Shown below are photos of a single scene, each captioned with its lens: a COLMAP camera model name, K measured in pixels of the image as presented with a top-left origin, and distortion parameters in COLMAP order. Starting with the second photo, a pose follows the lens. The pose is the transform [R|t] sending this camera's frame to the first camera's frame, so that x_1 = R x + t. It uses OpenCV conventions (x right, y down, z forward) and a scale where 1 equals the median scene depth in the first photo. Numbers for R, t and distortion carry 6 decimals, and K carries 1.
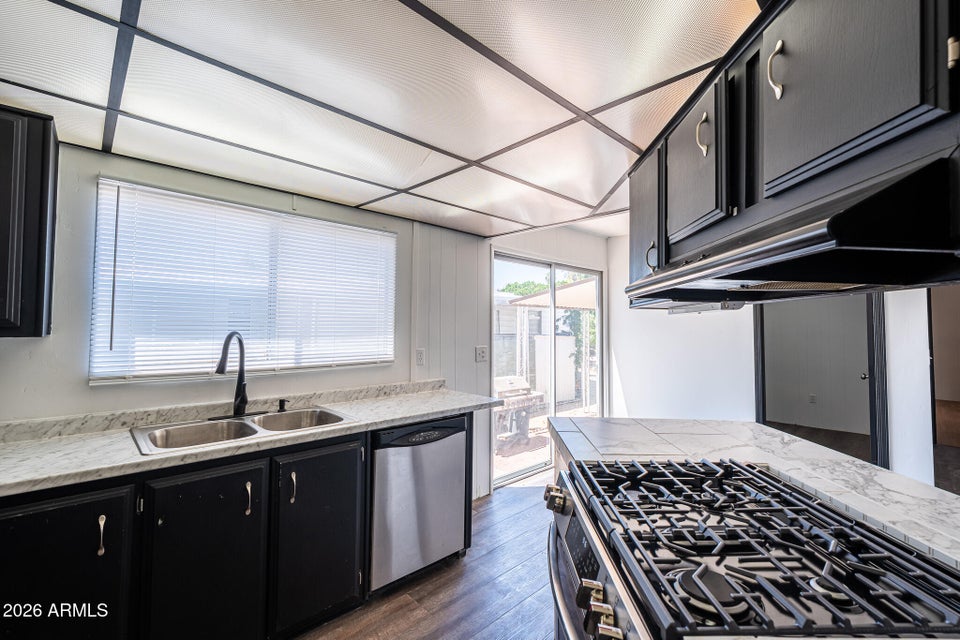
lens RADIAL K [[415.3, 0, 492.8], [0, 415.3, 309.6], [0, 0, 1]] dist [-0.003152, -0.000653]
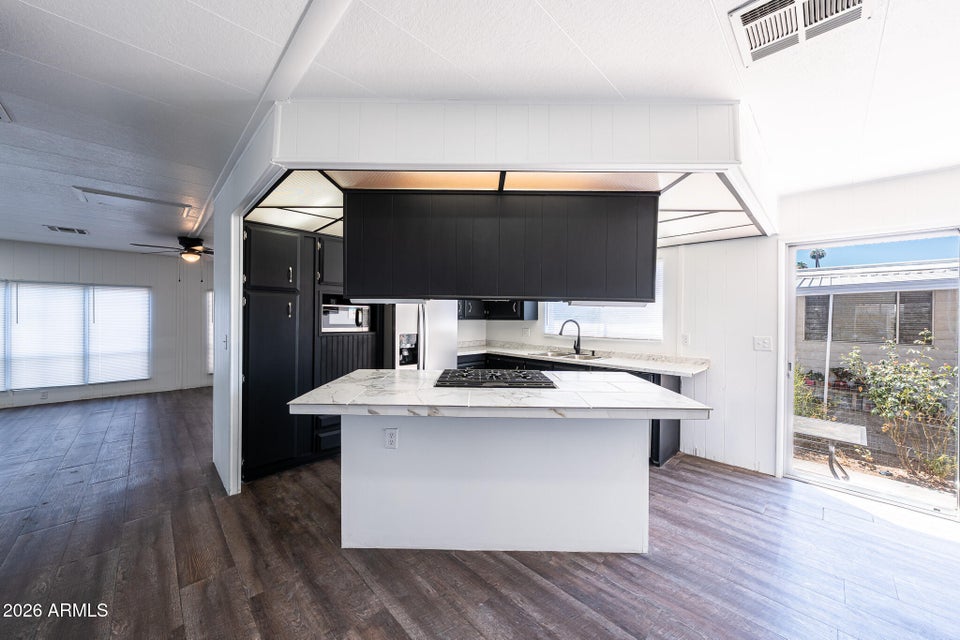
lens RADIAL K [[340.9, 0, 477.6], [0, 340.9, 317.5], [0, 0, 1]] dist [-0.002271, -0.000148]
pose [[-0.008508, -0.005958, -0.999946, 1.445874], [0.030613, 0.999512, -0.006215, 0.033994], [0.999495, -0.030665, -0.008321, 0.436085]]
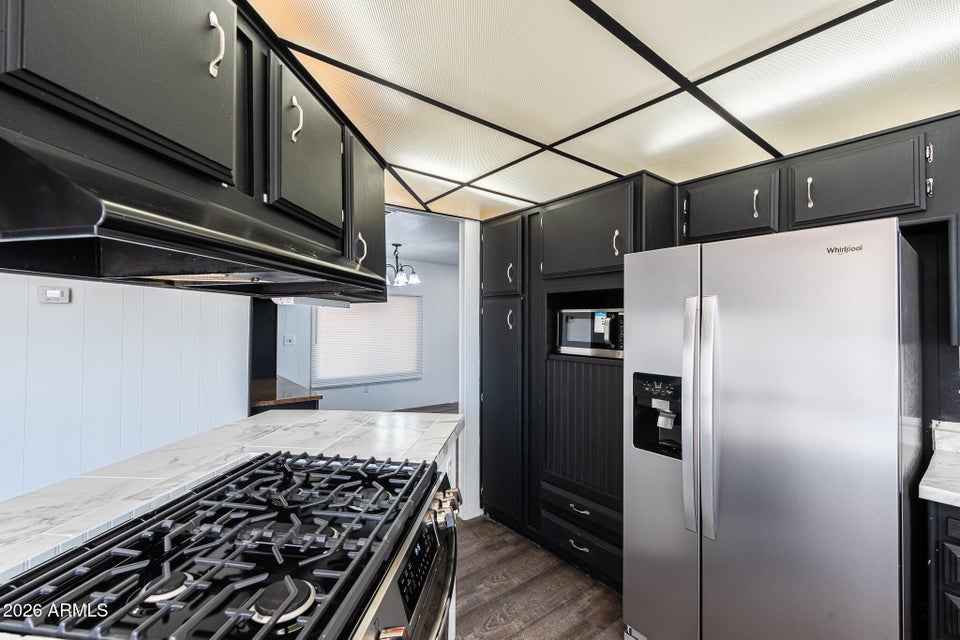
lens RADIAL K [[400.1, 0, 476.3], [0, 400.1, 318.1], [0, 0, 1]] dist [-0.002886, -0.000354]
pose [[-0.992751, -0.013954, 0.119378, -0.008251], [-0.020306, 0.998432, -0.052158, 0.033488], [-0.118463, -0.054204, -0.991478, 0.905303]]
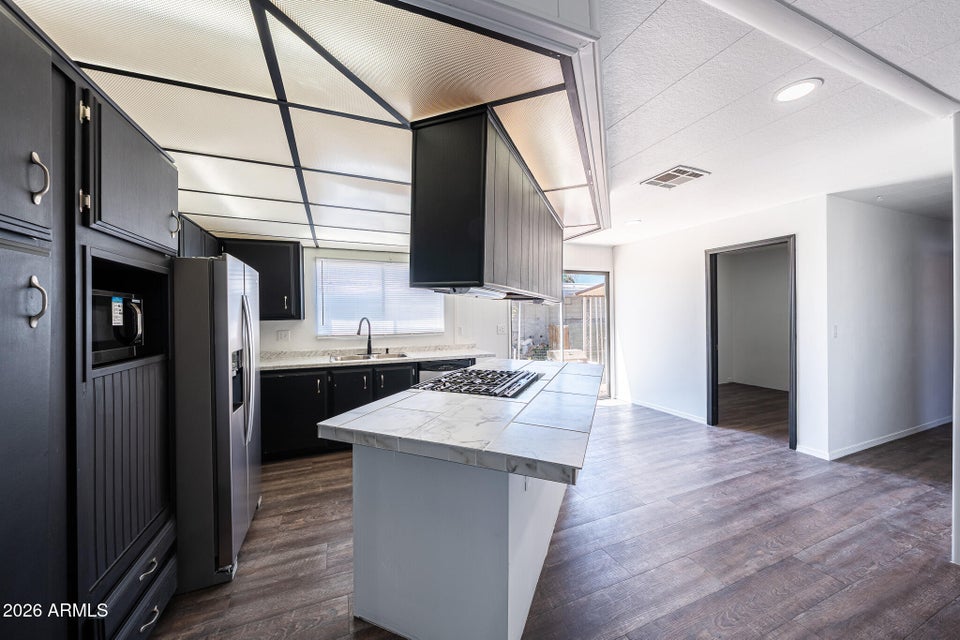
lens RADIAL K [[342.5, 0, 476.4], [0, 342.5, 314.9], [0, 0, 1]] dist [-0.000484, -0.000030]
pose [[0.925357, -0.014401, -0.378824, 0.669467], [0.030944, 0.998813, 0.037617, -0.014070], [0.377833, -0.046532, 0.924704, -0.527653]]
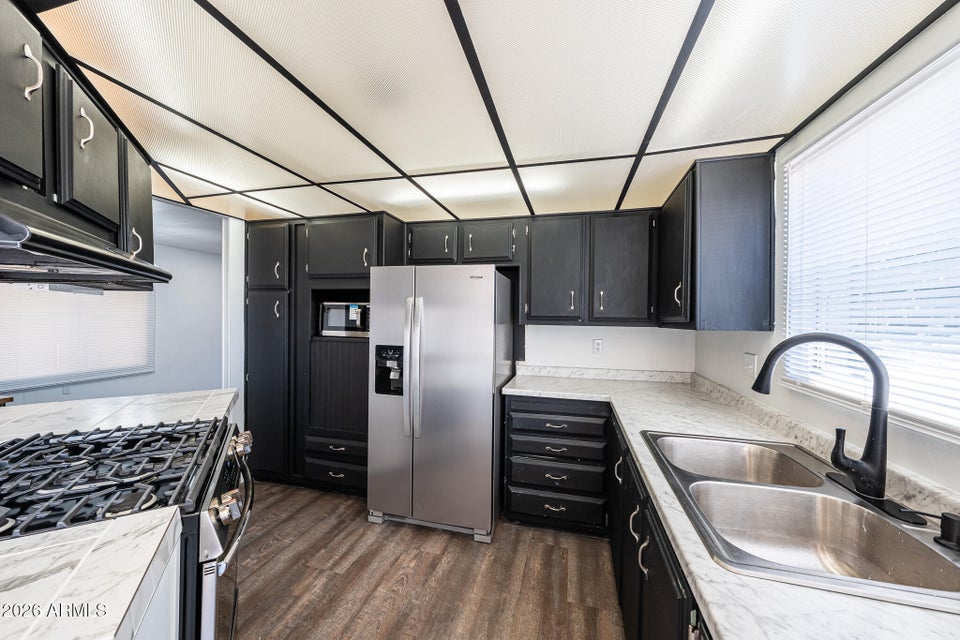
lens RADIAL K [[349.3, 0, 477.5], [0, 349.3, 317.6], [0, 0, 1]] dist [-0.001529, -0.000164]
pose [[-0.864747, -0.018498, -0.501867, 0.043300], [-0.000850, 0.999374, -0.035372, 0.047909], [0.502208, -0.030161, -0.864221, 1.160327]]
